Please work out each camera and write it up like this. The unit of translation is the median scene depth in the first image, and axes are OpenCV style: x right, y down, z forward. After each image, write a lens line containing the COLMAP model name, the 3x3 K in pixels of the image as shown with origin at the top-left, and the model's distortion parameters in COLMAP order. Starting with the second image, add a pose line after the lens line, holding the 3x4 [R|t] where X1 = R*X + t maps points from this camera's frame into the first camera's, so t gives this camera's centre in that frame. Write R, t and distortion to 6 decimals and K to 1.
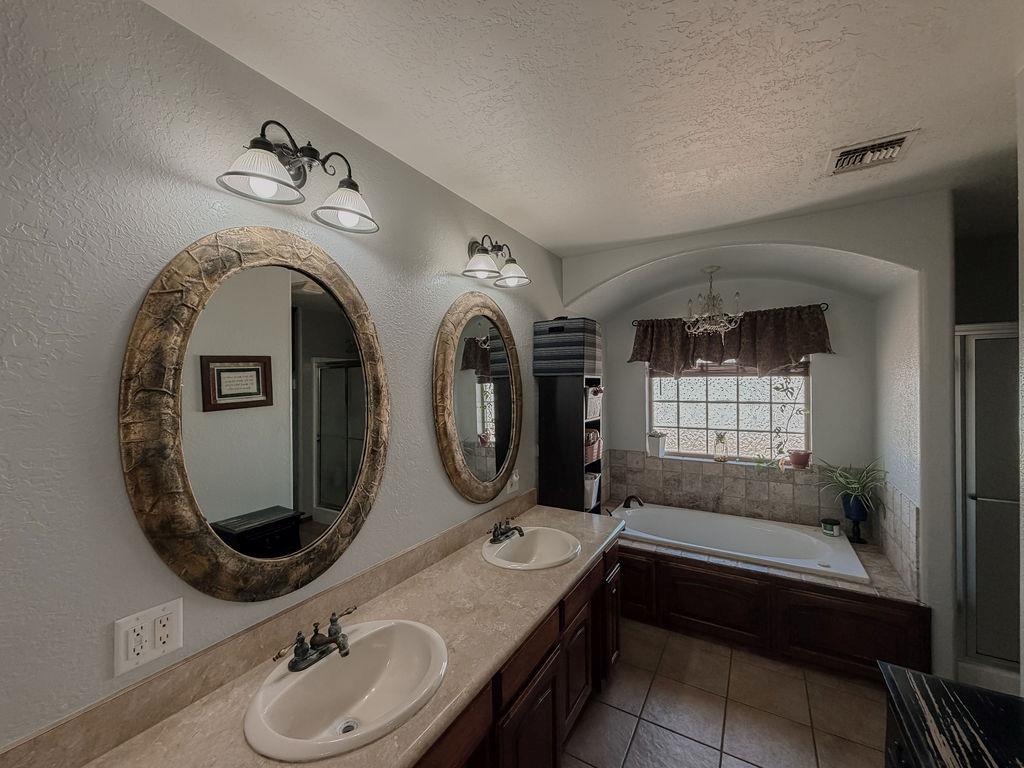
lens RADIAL K [[412.6, 0, 509.3], [0, 412.6, 382.6], [0, 0, 1]] dist [-0.000058, 0.000102]
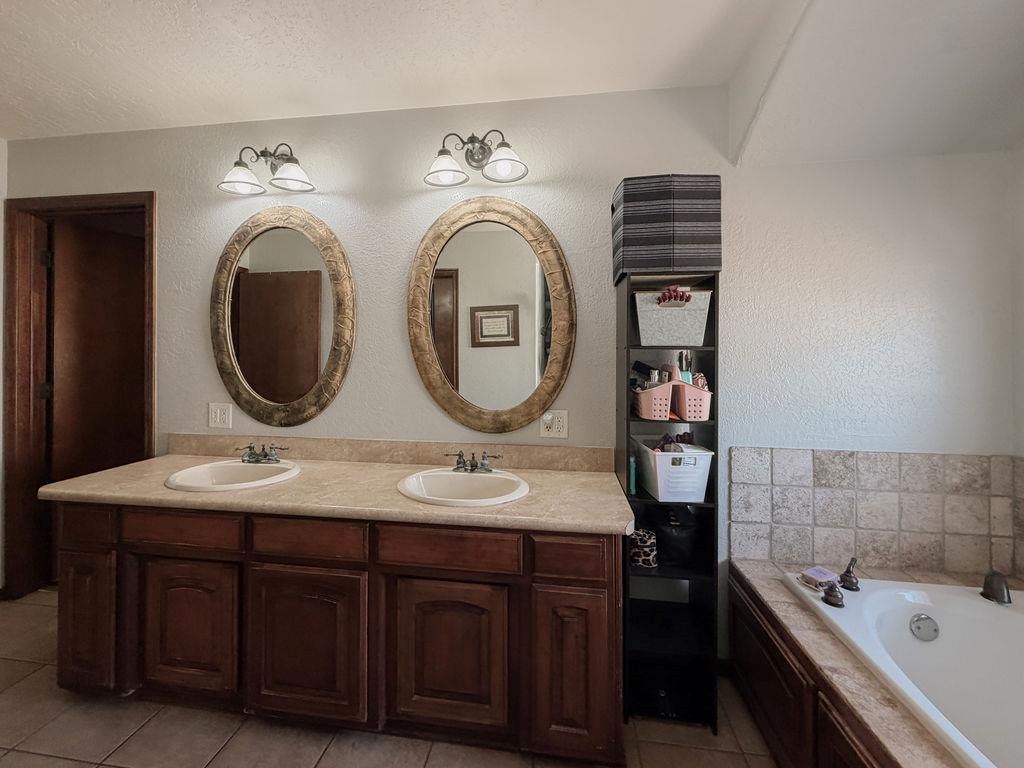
lens RADIAL K [[425.2, 0, 511.6], [0, 425.2, 355.7], [0, 0, 1]] dist [0.000255, -0.000272]
pose [[0.393474, -0.001199, -0.919335, 0.651871], [-0.012940, 0.999893, -0.006842, 0.108506], [0.919244, 0.014588, 0.393417, 0.561416]]
